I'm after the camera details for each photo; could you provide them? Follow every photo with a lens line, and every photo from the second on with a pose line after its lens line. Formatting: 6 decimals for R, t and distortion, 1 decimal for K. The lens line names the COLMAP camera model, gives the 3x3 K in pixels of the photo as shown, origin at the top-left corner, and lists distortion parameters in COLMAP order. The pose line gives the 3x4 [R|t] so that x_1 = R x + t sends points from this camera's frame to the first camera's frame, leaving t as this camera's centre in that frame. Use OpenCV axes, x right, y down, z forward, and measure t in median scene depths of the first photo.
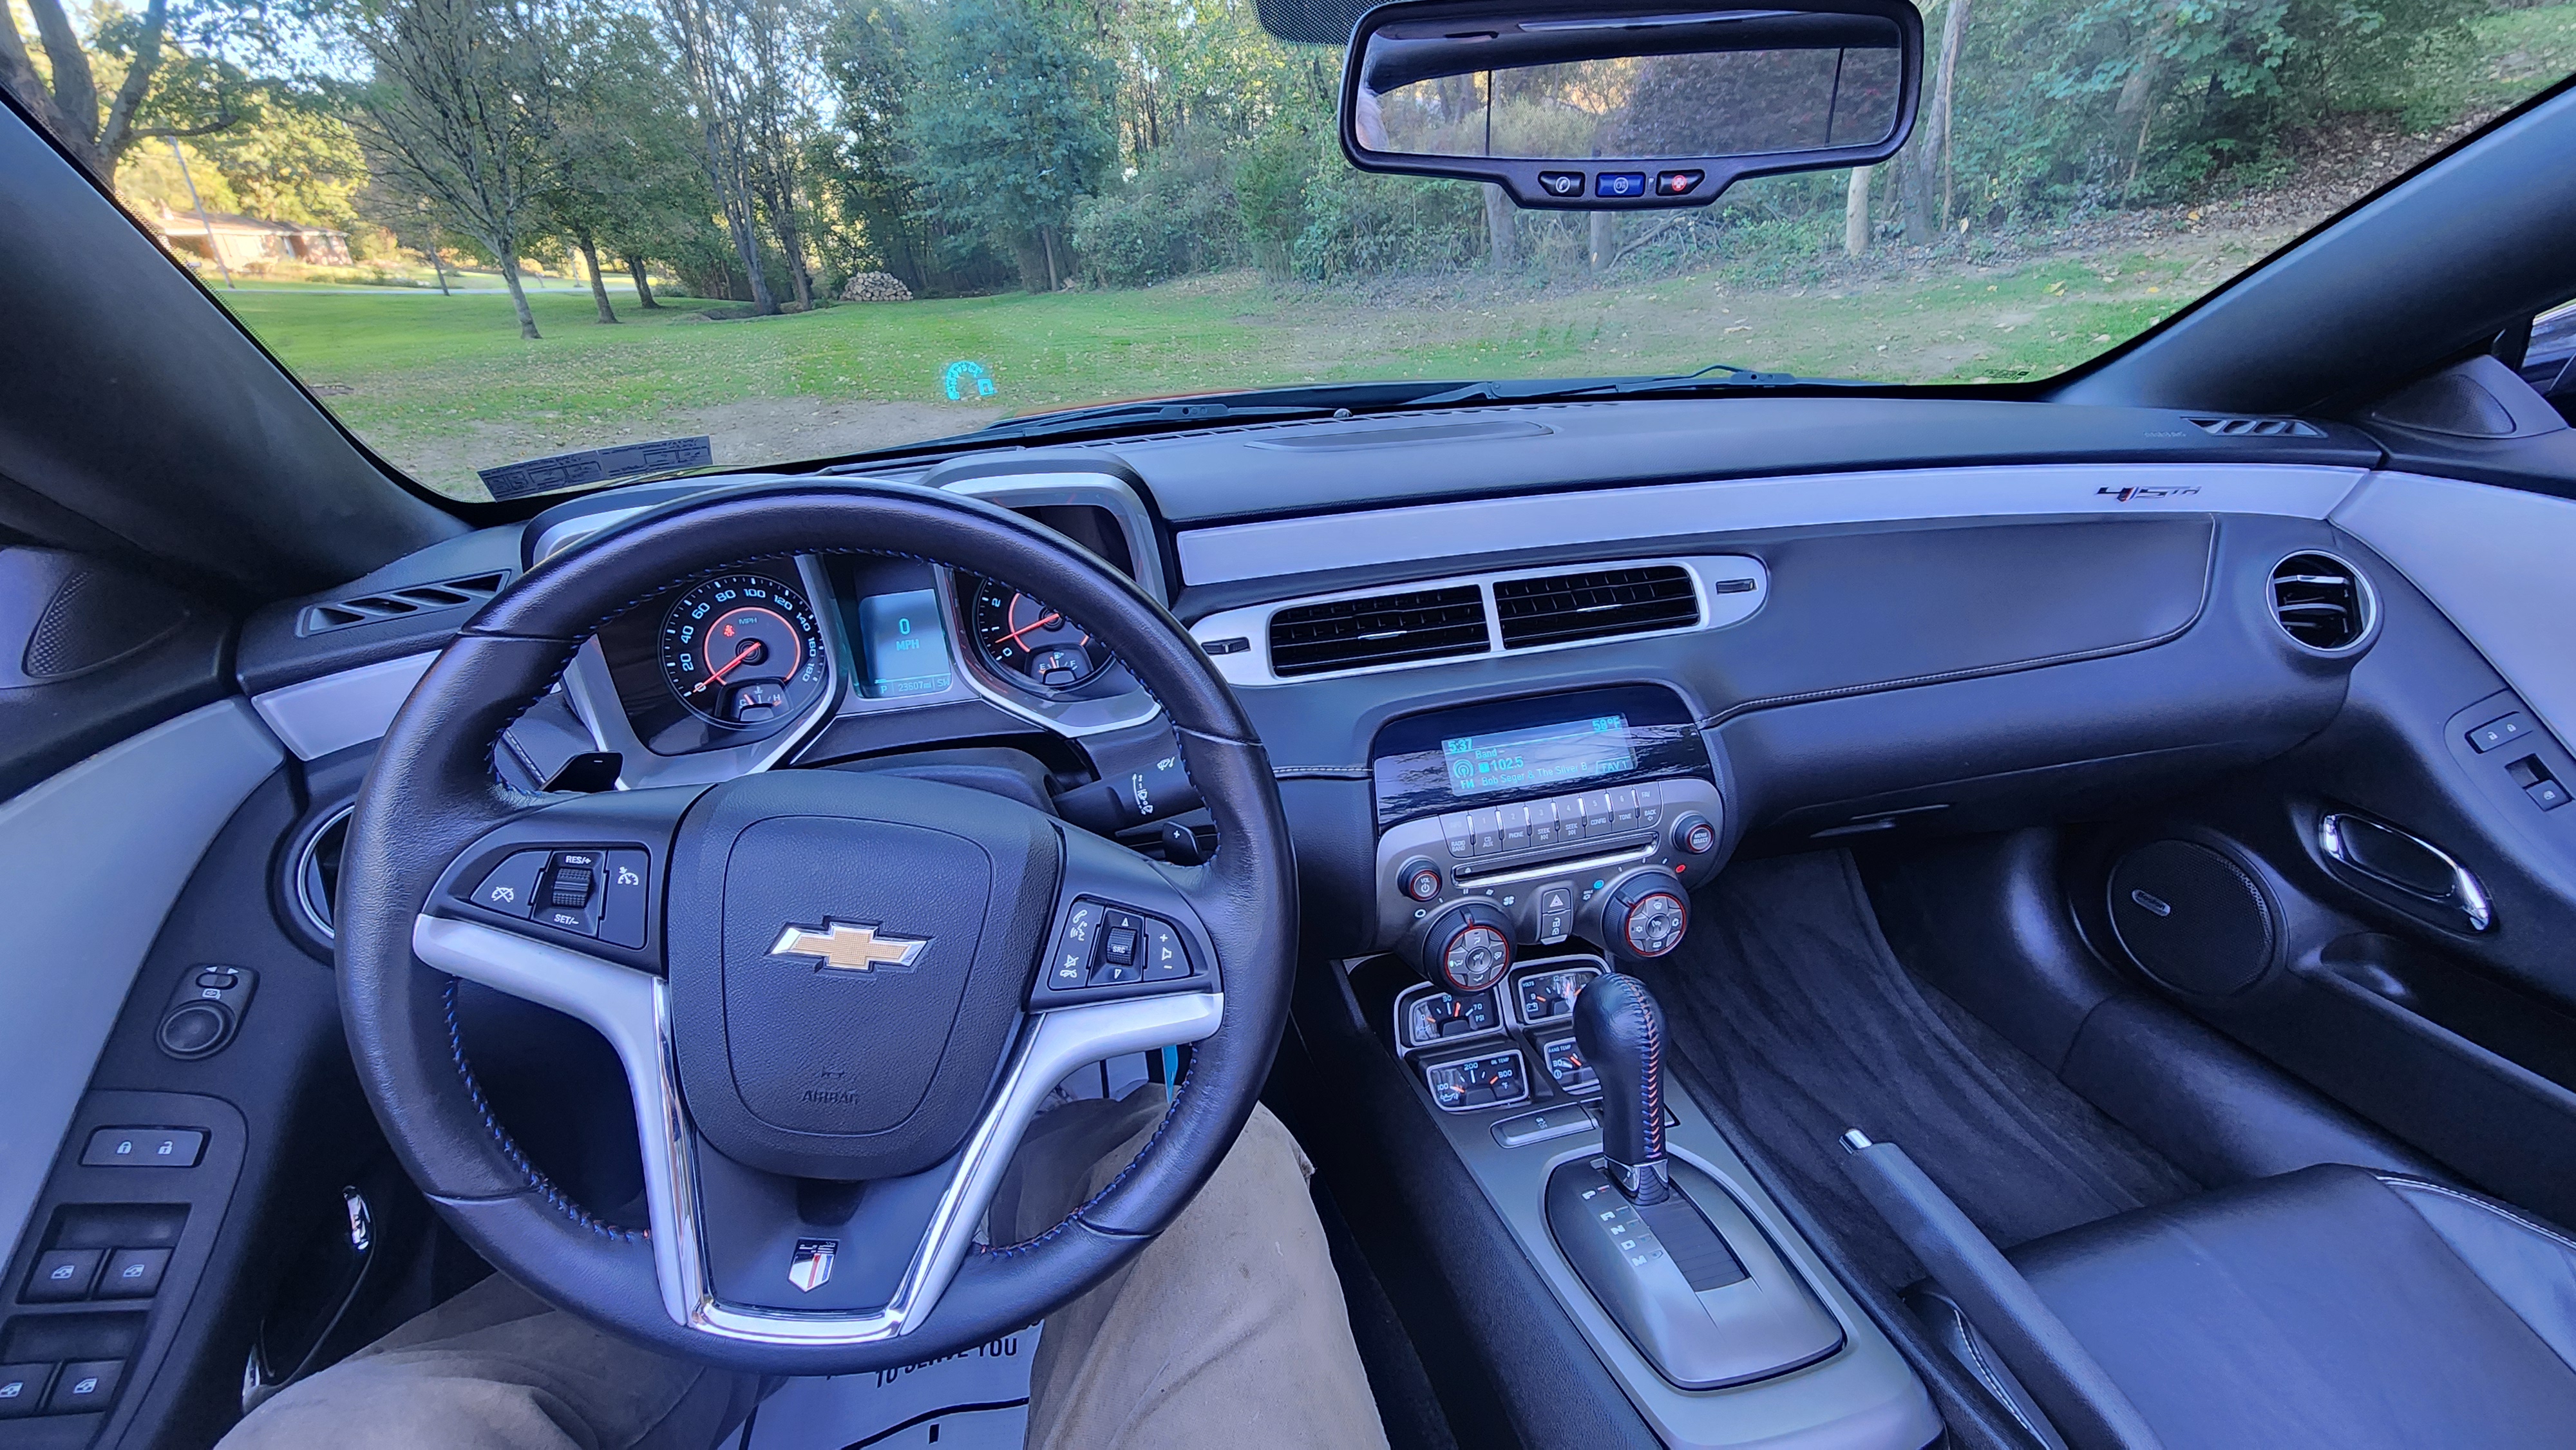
lens RADIAL K [[1061.0, 0, 1289.9], [0, 1061.0, 729.2], [0, 0, 1]] dist [0.002781, -0.000368]
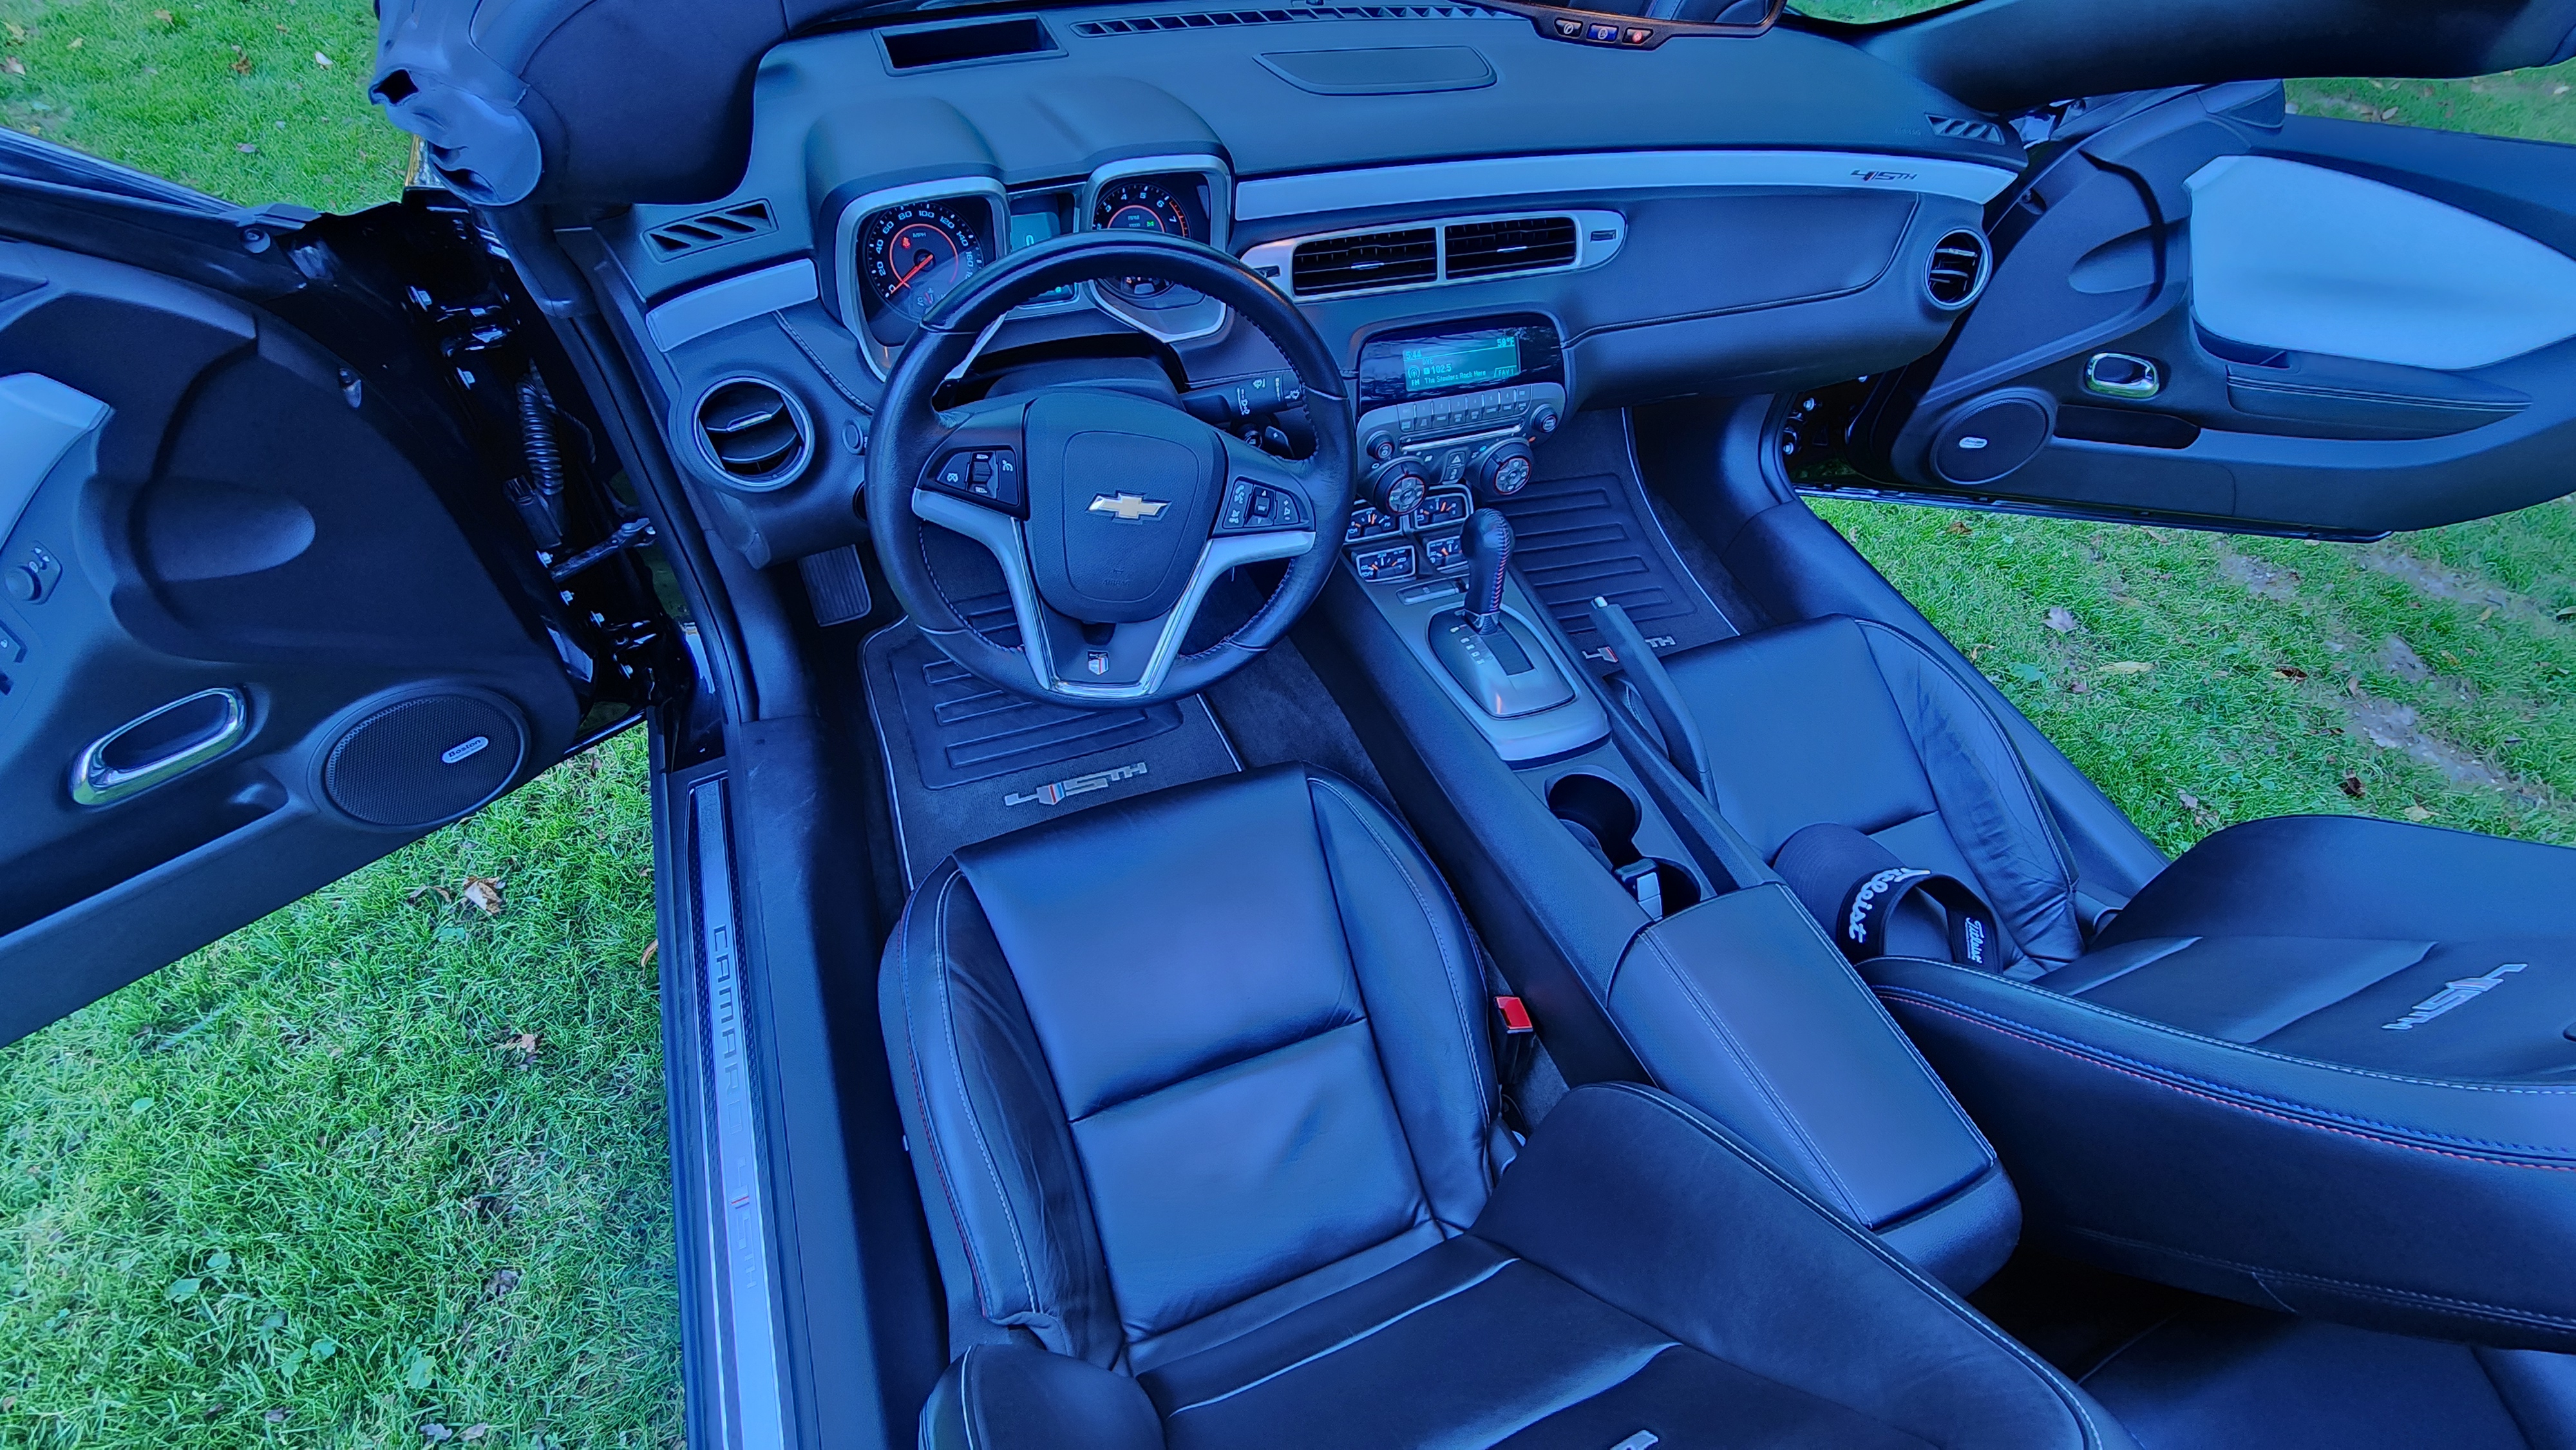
lens RADIAL K [[1061.0, 0, 1283.8], [0, 1061.0, 721.0], [0, 0, 1]] dist [0.002781, -0.000368]
pose [[0.979878, -0.017069, 0.198866, -0.319610], [-0.080366, 0.878267, 0.471369, -0.218381], [-0.182703, -0.477867, 0.859222, -0.494372]]
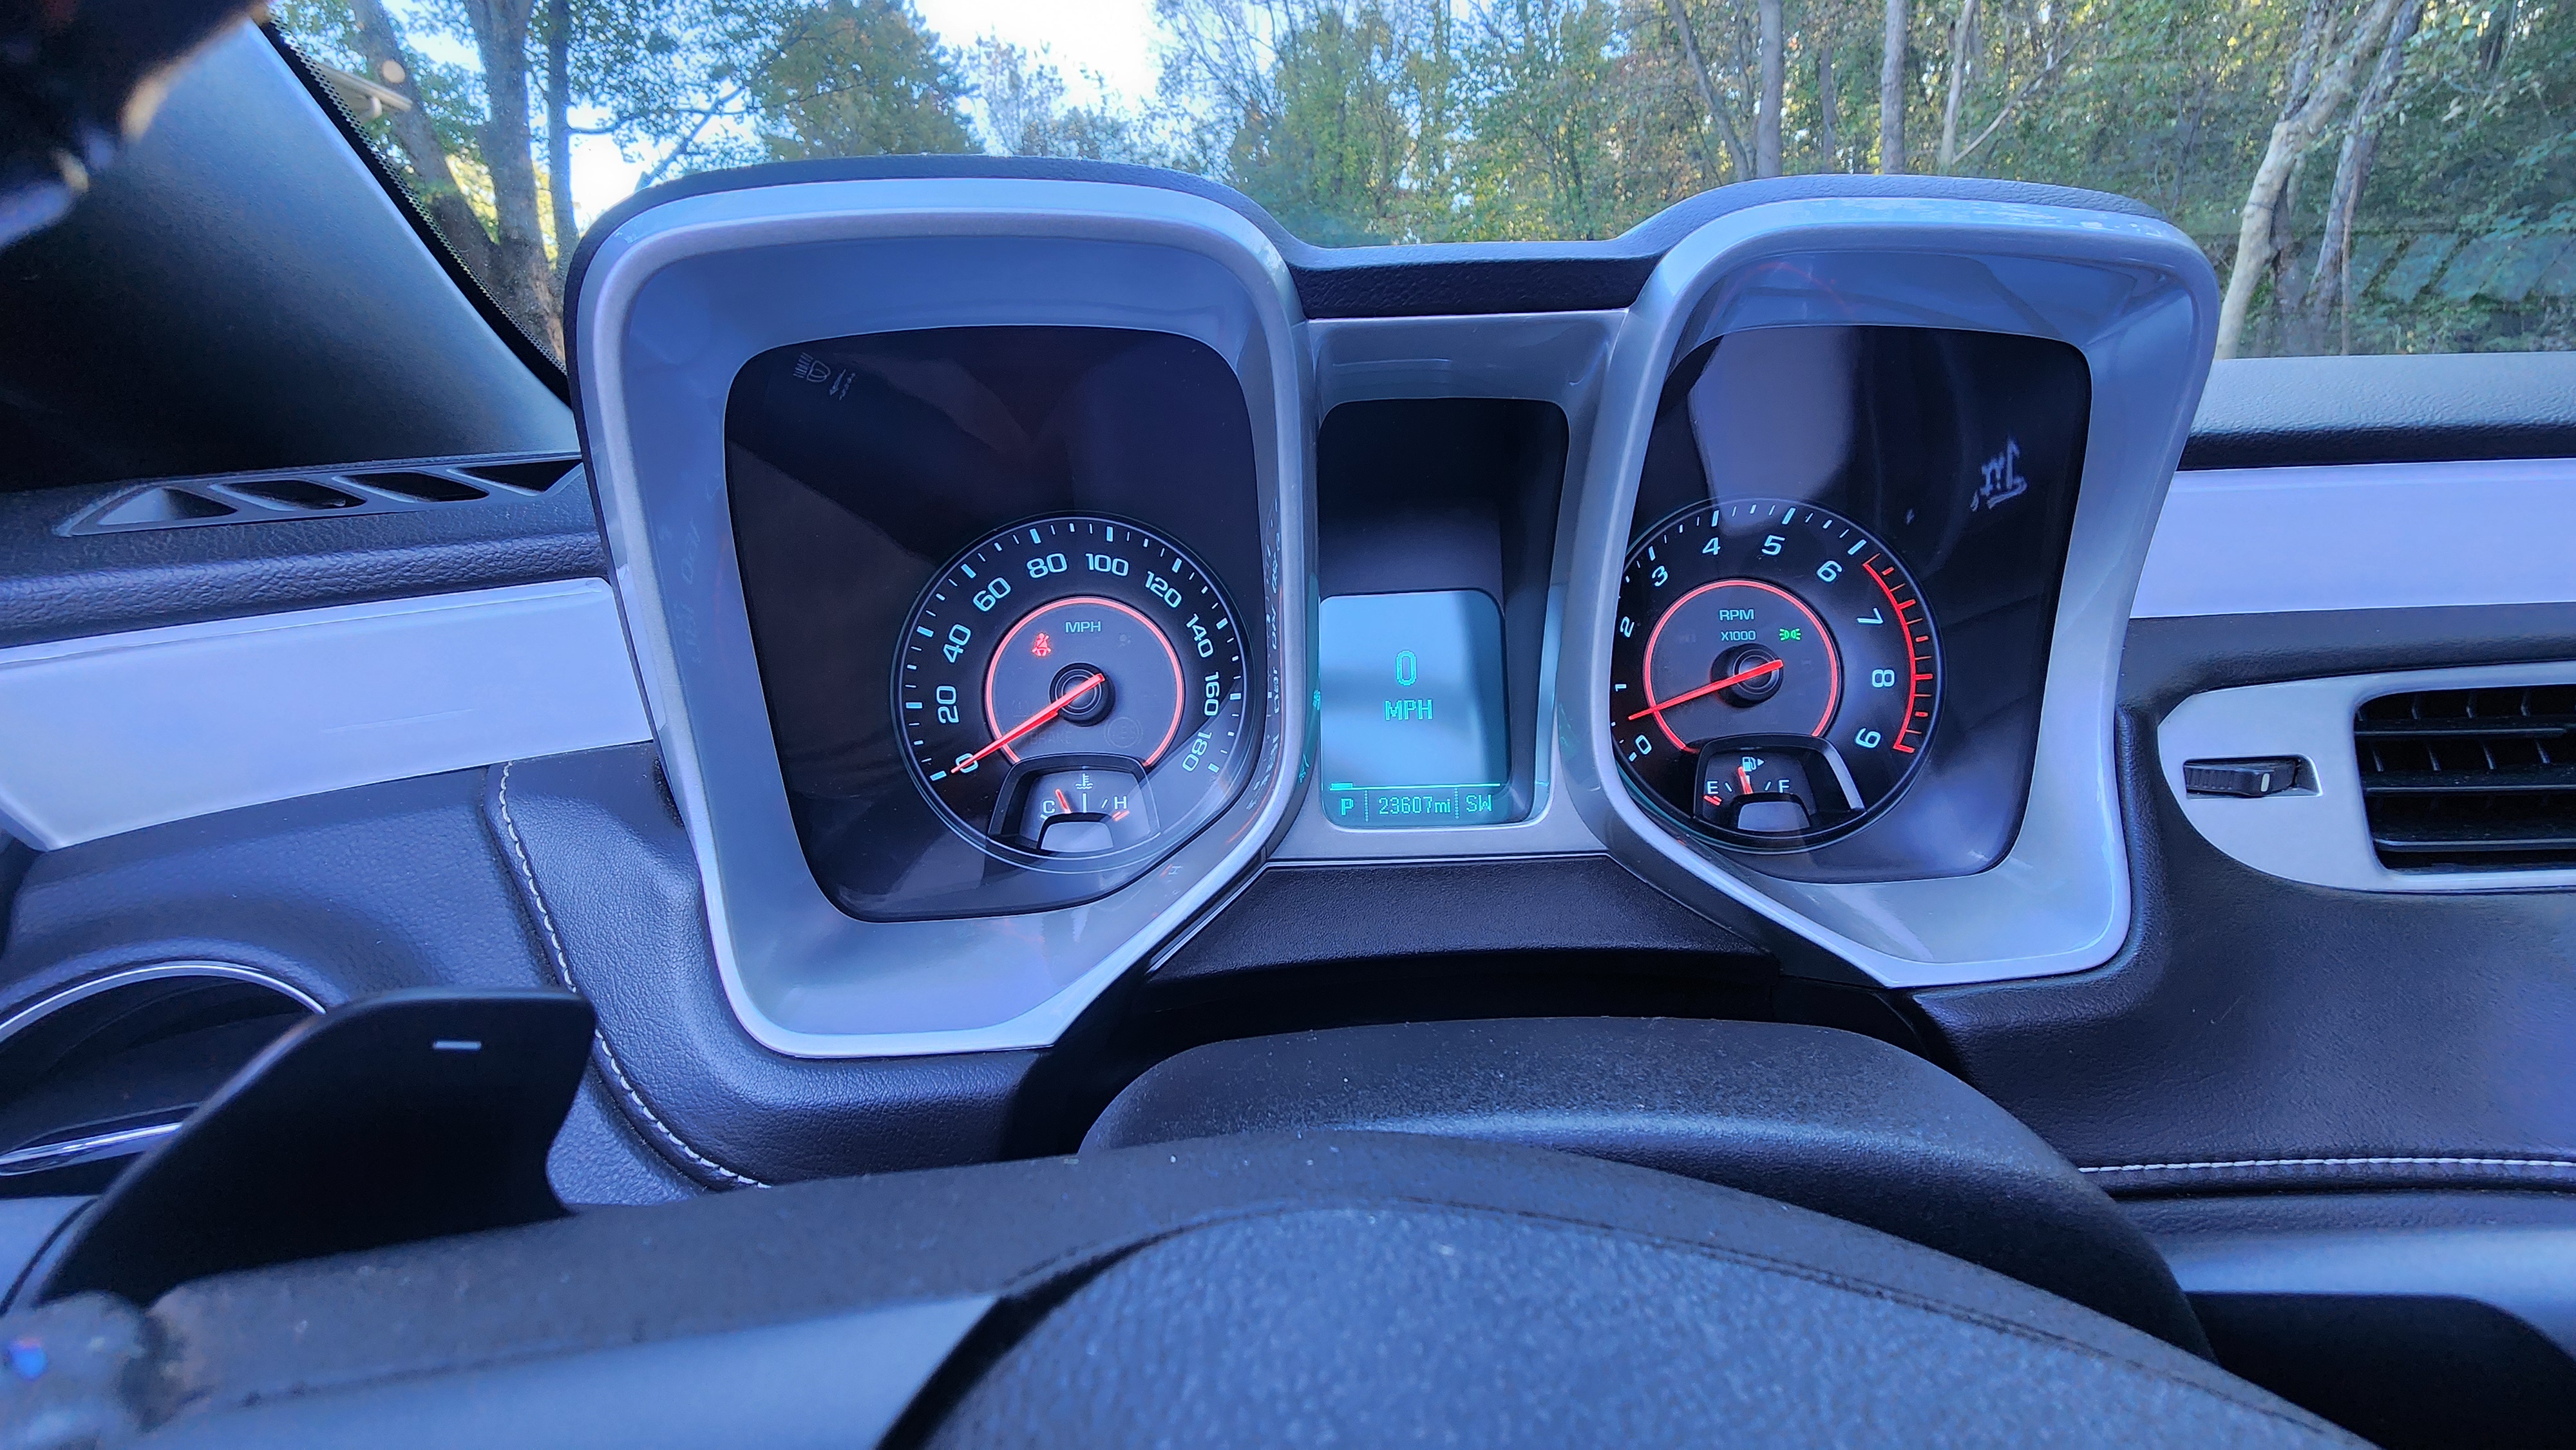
lens RADIAL K [[1061.0, 0, 1288.0], [0, 1061.0, 733.2], [0, 0, 1]] dist [0.002781, -0.000368]
pose [[0.975281, 0.076974, -0.207129, -0.311458], [-0.103331, 0.987432, -0.119589, -0.012011], [0.195320, 0.138036, 0.970977, 0.554954]]
